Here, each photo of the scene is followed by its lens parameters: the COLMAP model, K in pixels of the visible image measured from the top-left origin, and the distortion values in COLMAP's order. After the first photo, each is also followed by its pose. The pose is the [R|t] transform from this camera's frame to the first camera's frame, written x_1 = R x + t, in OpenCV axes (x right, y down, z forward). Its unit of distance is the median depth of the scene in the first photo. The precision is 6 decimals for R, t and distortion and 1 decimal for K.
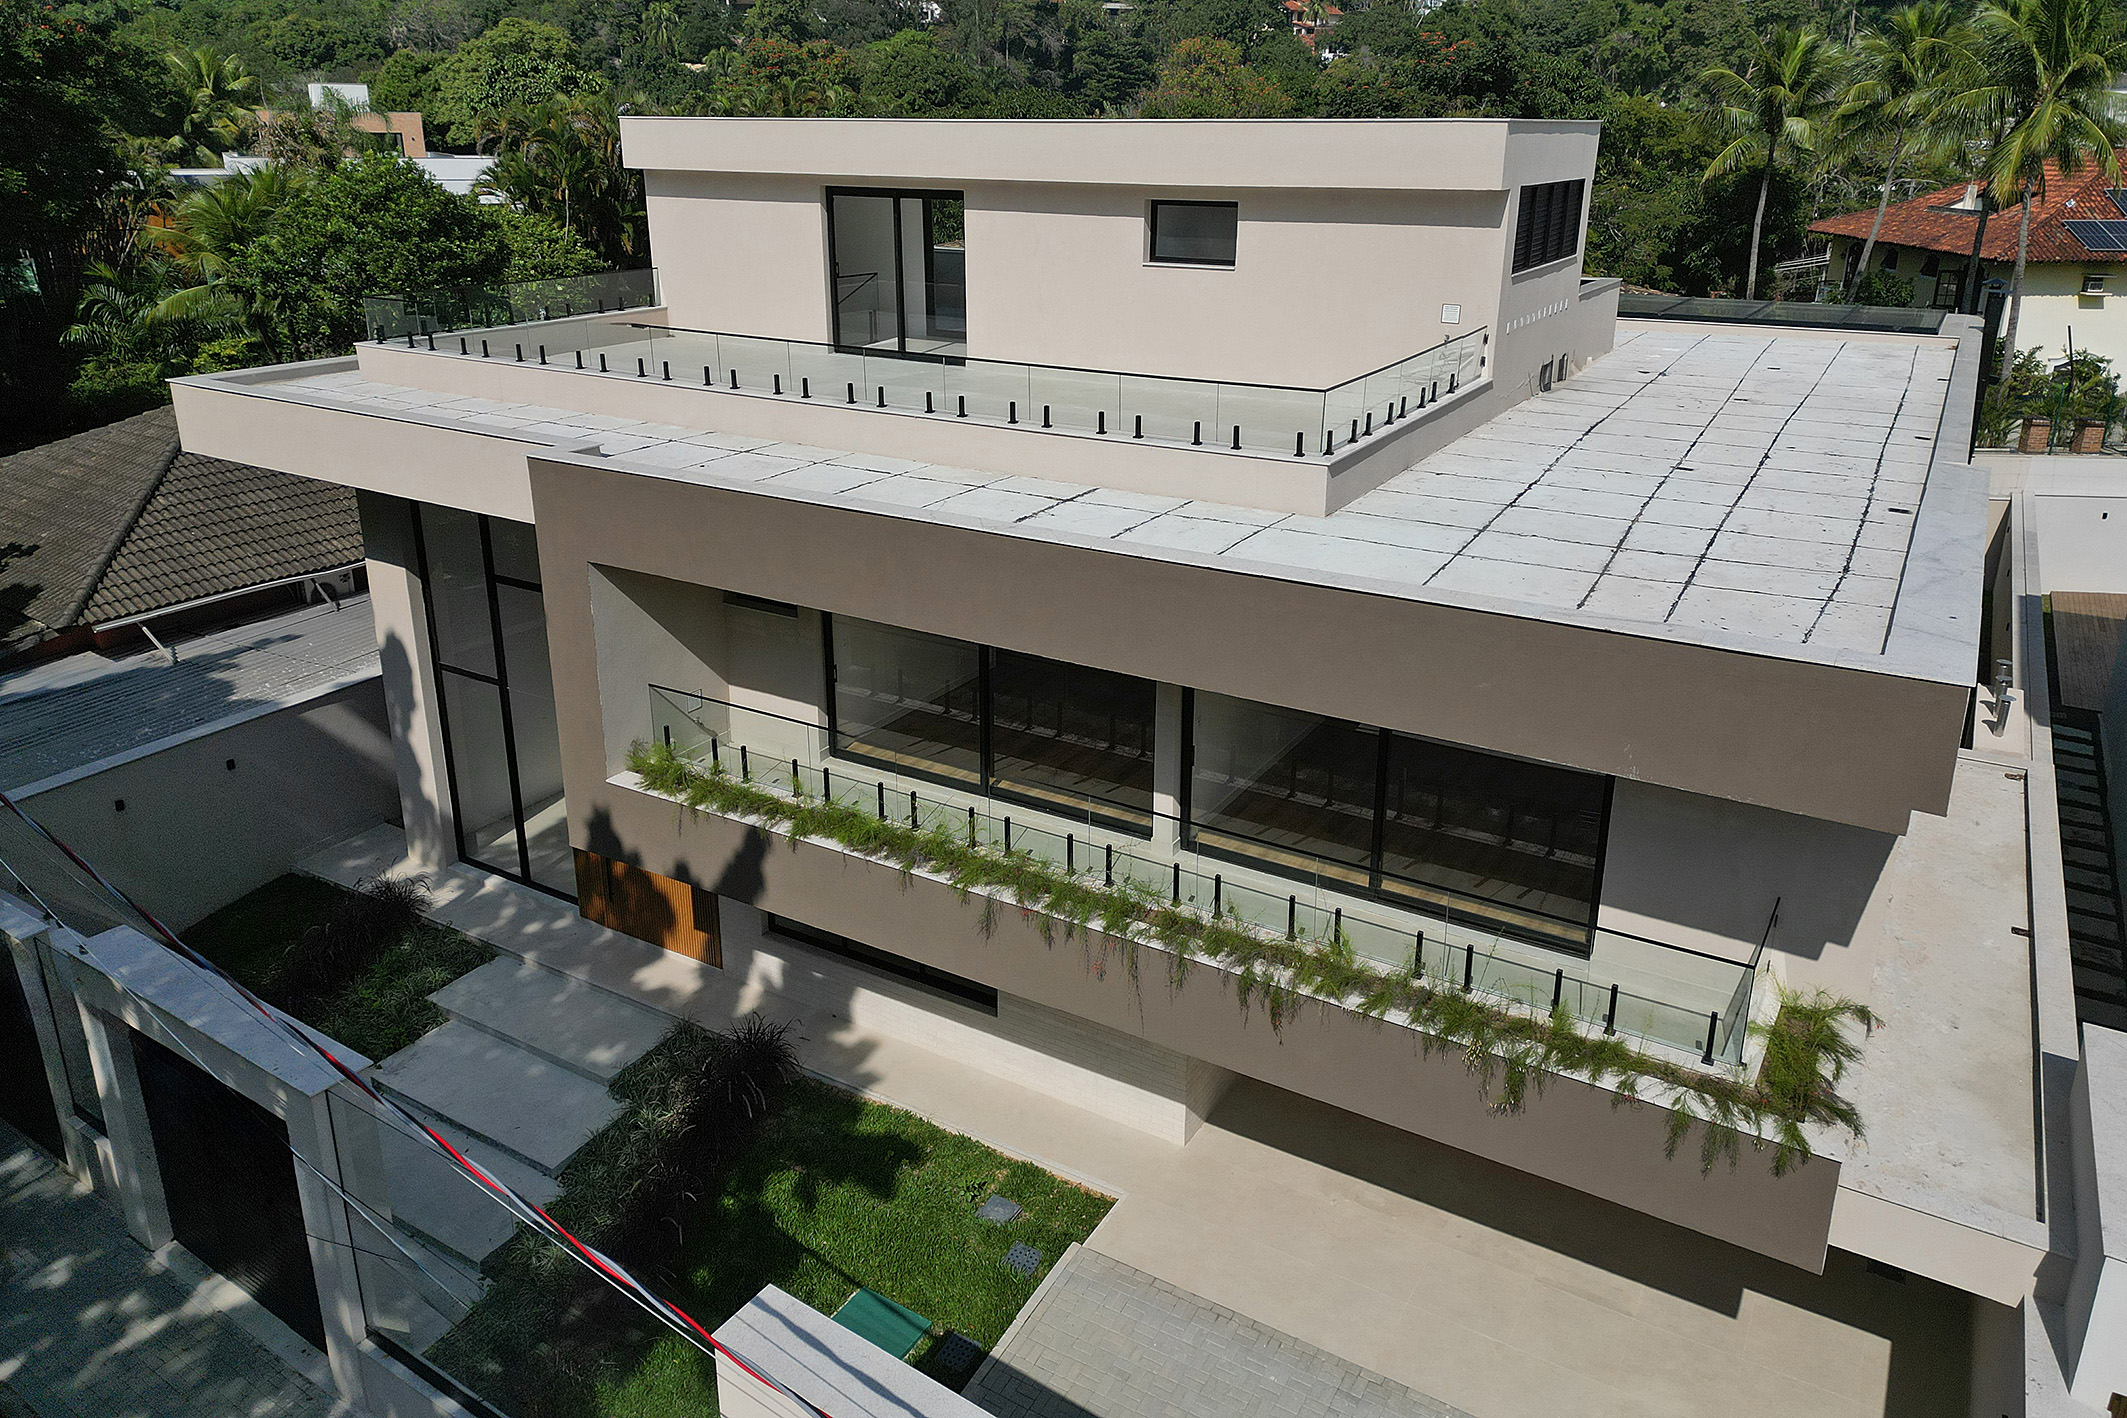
lens RADIAL K [[1488.1, 0, 1051.6], [0, 1488.1, 629.2], [0, 0, 1]] dist [0.037647, -0.029492]
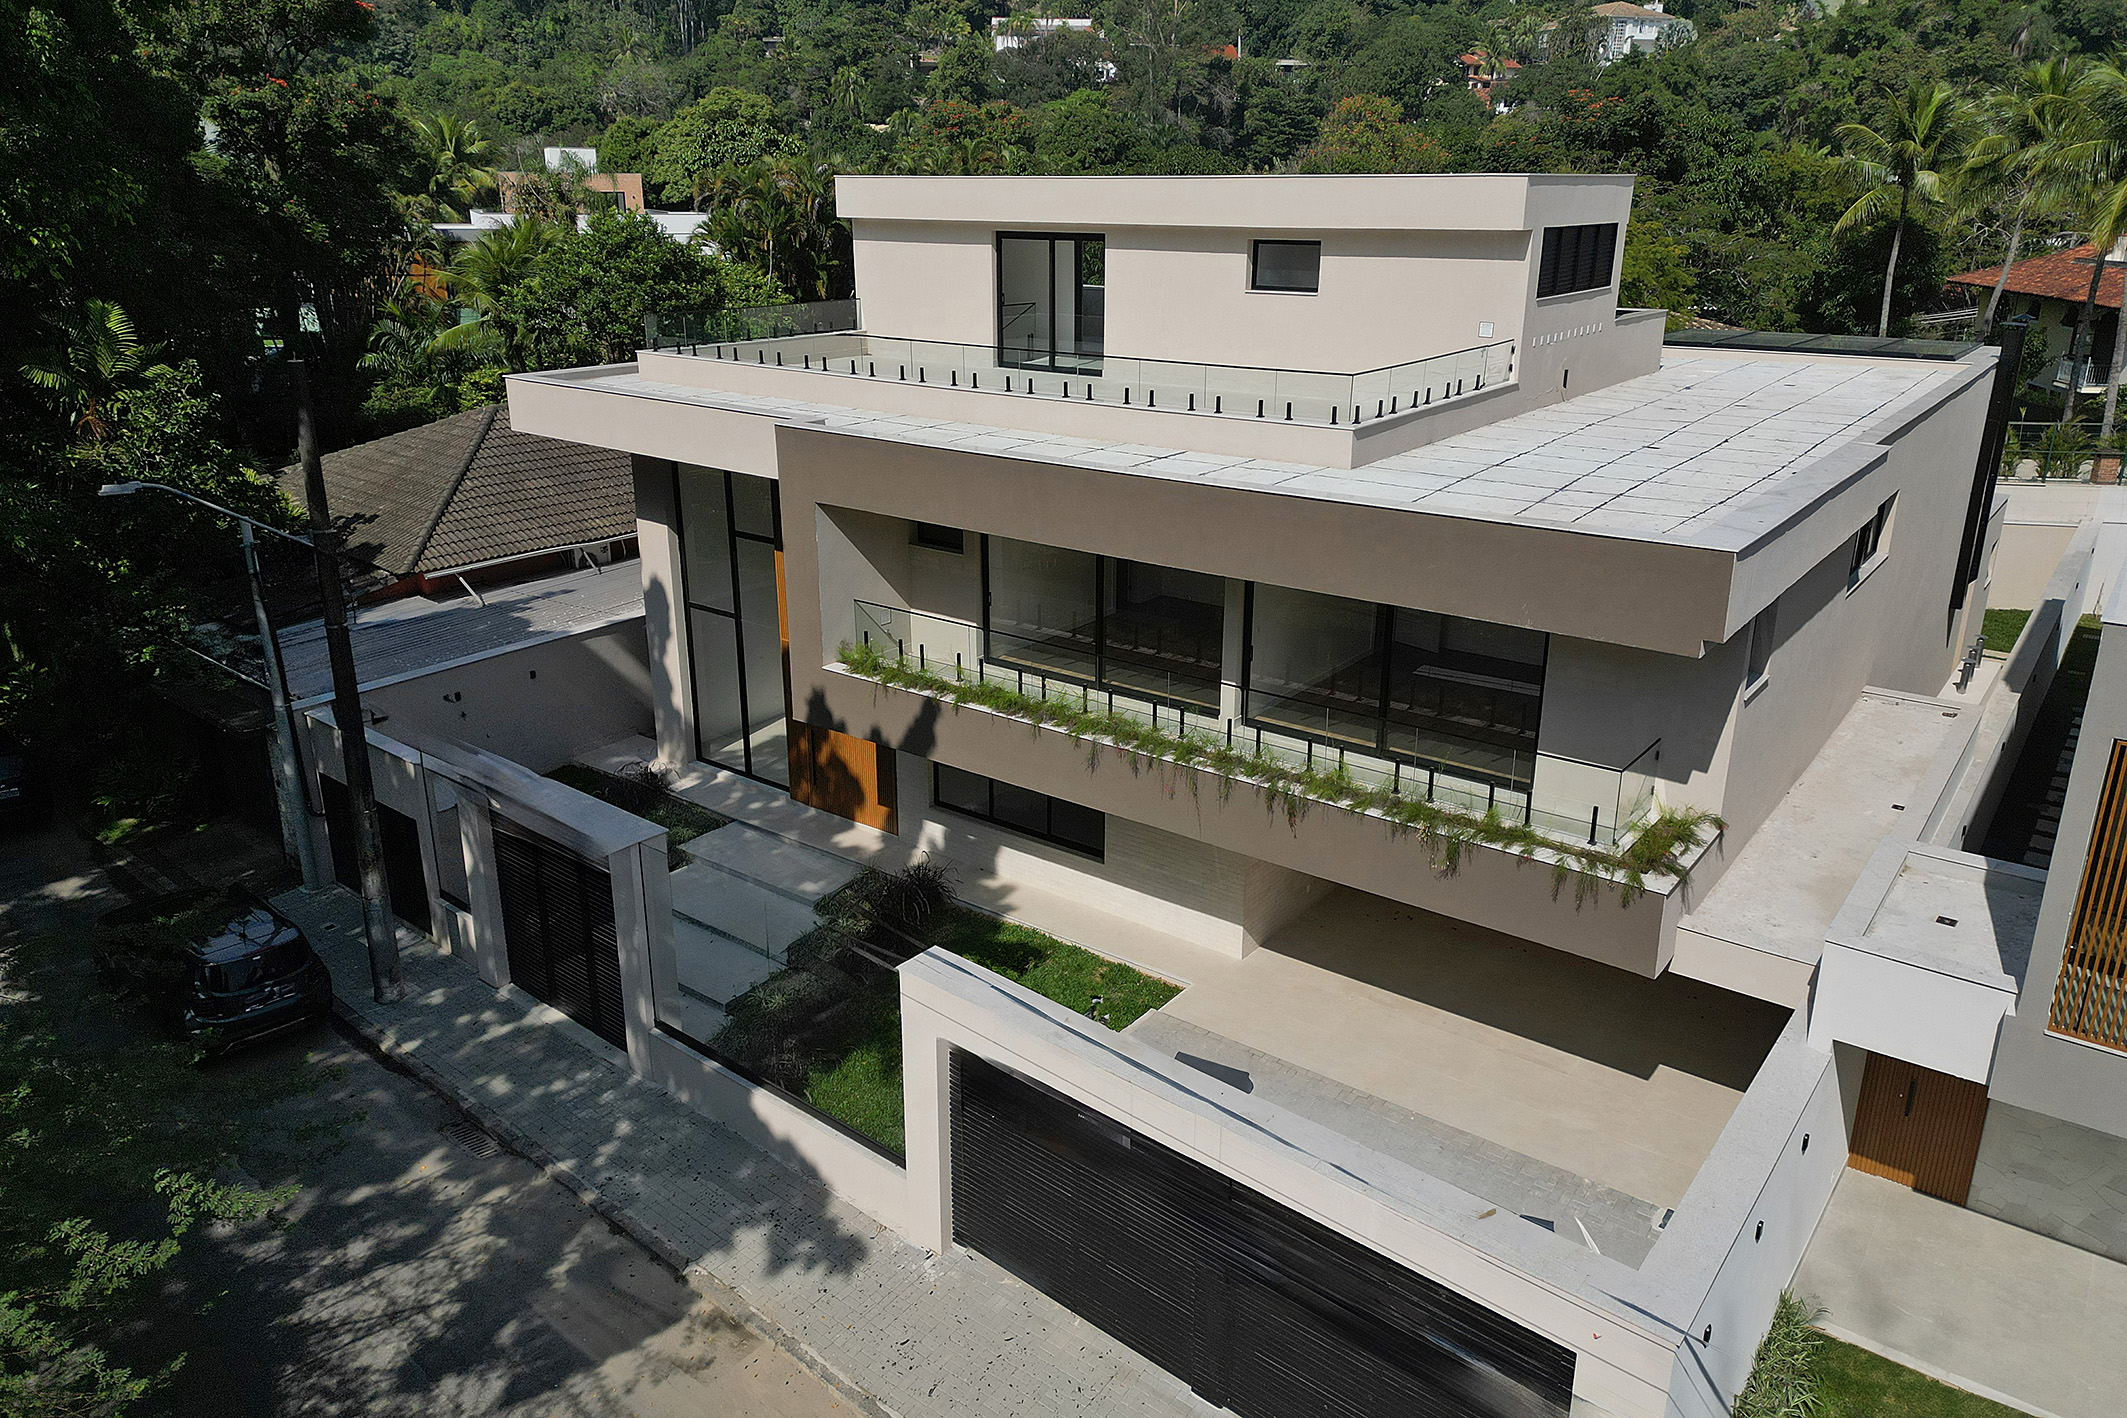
lens RADIAL K [[1483.9, 0, 1063.5], [0, 1483.9, 709.0], [0, 0, 1]] dist [0.070273, -0.090081]
pose [[0.994619, 0.030571, -0.098987, 0.043069], [-0.029272, 0.999466, 0.014554, 0.086200], [0.099379, -0.011578, 0.994982, -0.249012]]
